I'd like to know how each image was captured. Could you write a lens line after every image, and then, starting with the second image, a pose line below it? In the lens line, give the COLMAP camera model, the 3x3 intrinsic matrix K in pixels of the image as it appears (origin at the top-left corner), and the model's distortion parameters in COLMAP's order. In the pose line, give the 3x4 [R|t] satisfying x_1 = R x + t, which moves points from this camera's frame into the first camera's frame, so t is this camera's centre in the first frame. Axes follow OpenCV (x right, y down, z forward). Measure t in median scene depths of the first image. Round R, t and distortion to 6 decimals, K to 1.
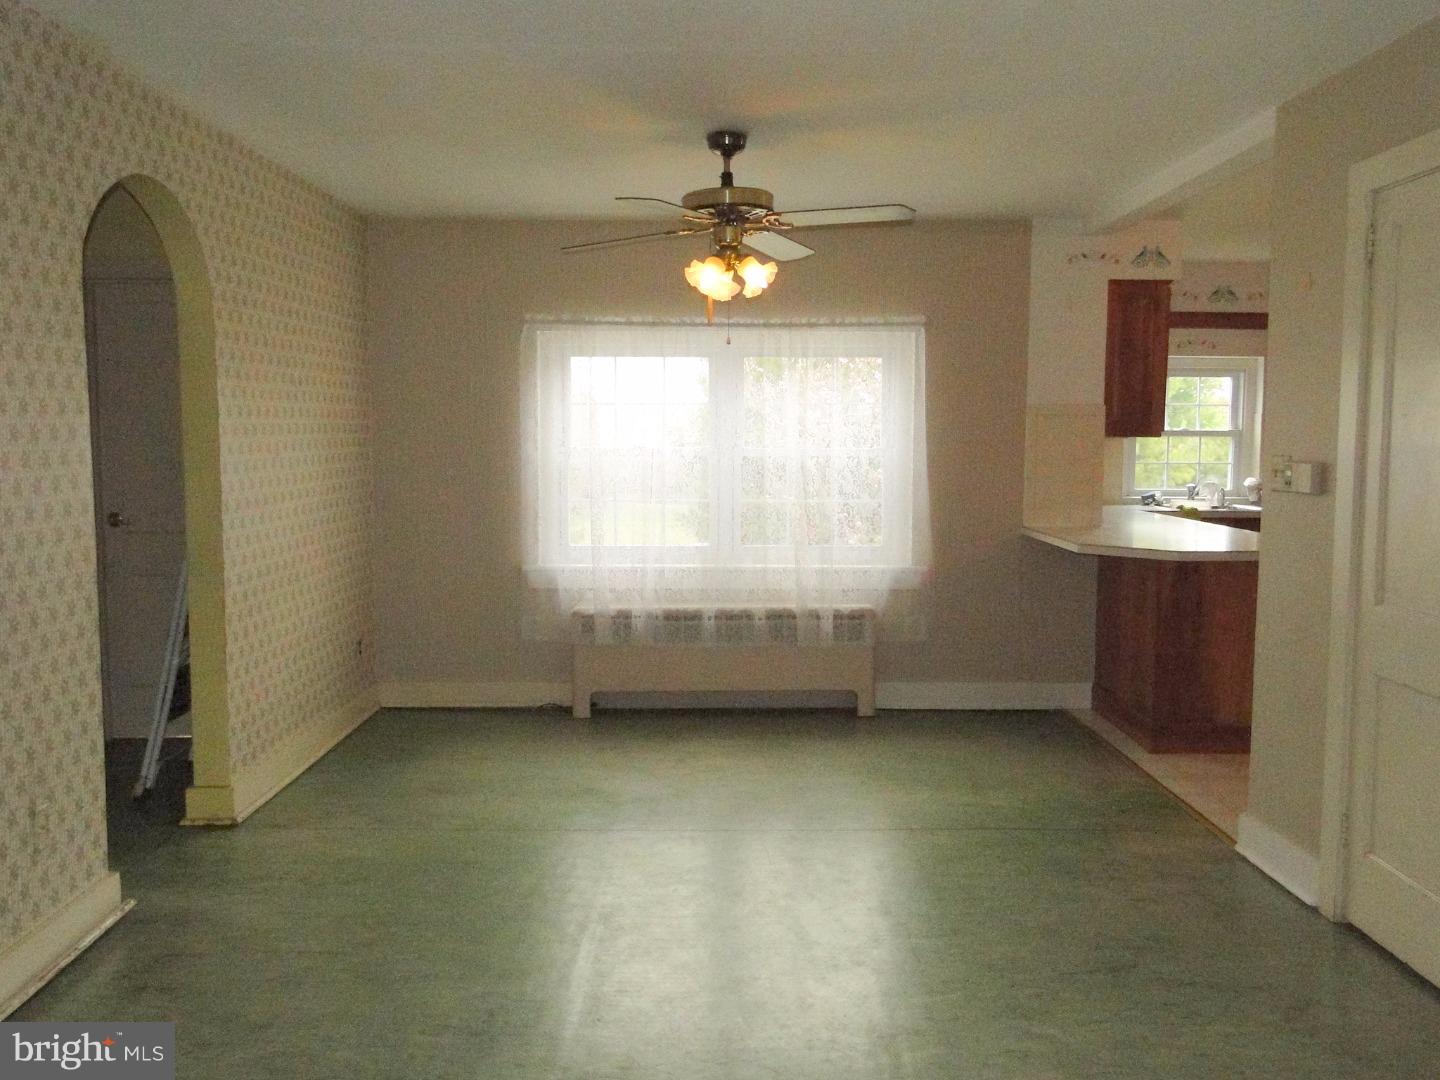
lens RADIAL K [[1198.7, 0, 725.4], [0, 1198.7, 536.6], [0, 0, 1]] dist [-0.002330, 0.002391]
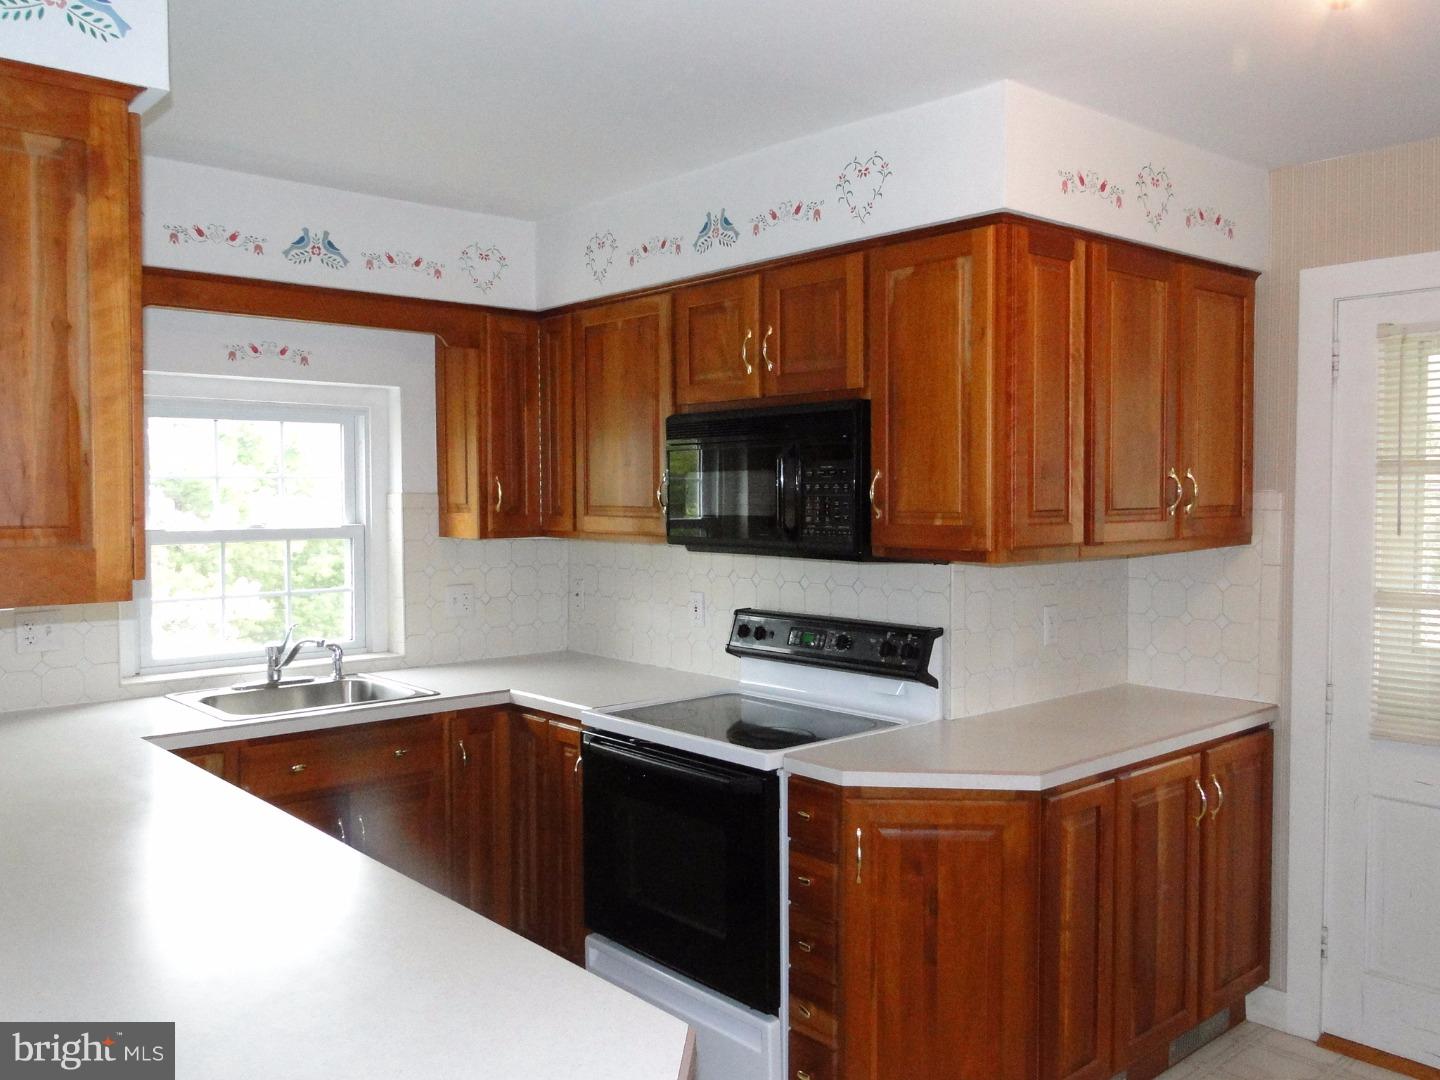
lens RADIAL K [[1198.7, 0, 725.4], [0, 1198.7, 536.6], [0, 0, 1]] dist [-0.002330, 0.002391]
pose [[0.760546, -0.032583, 0.648466, 0.278434], [0.063623, 0.997673, -0.024490, -0.080922], [-0.646160, 0.059883, 0.760849, 0.662888]]
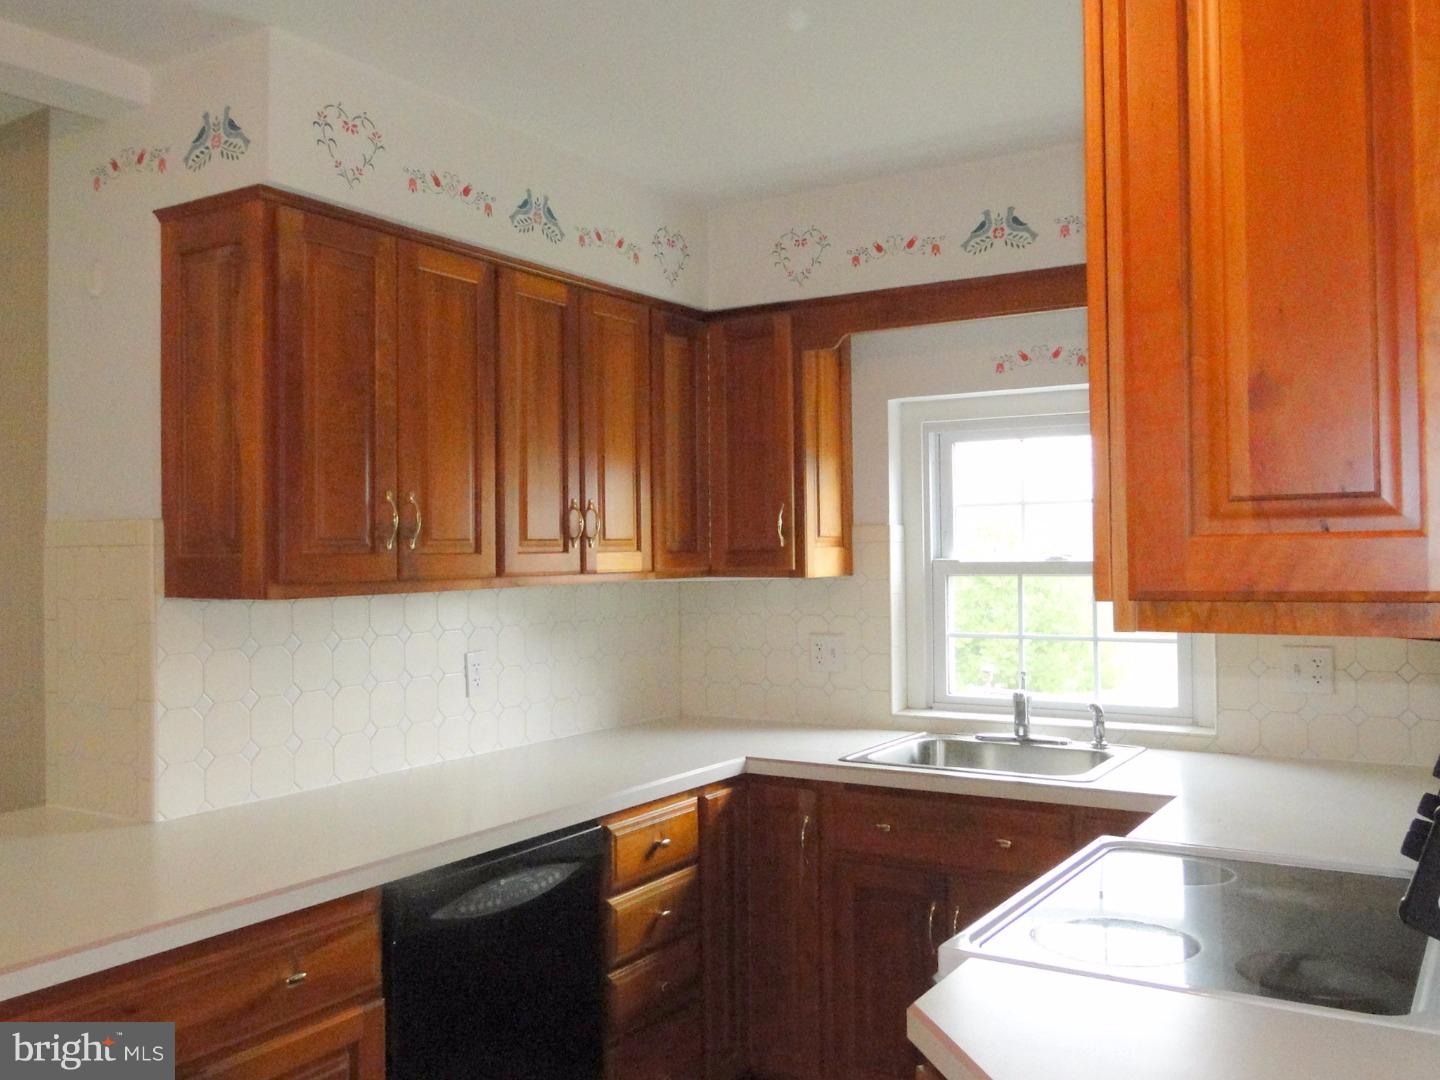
lens RADIAL K [[1198.7, 0, 725.4], [0, 1198.7, 536.6], [0, 0, 1]] dist [-0.002330, 0.002391]
pose [[0.844194, -0.022172, -0.535578, 0.688972], [-0.029313, 0.995740, -0.087425, -0.074420], [0.535235, 0.089503, 0.839948, 0.763248]]
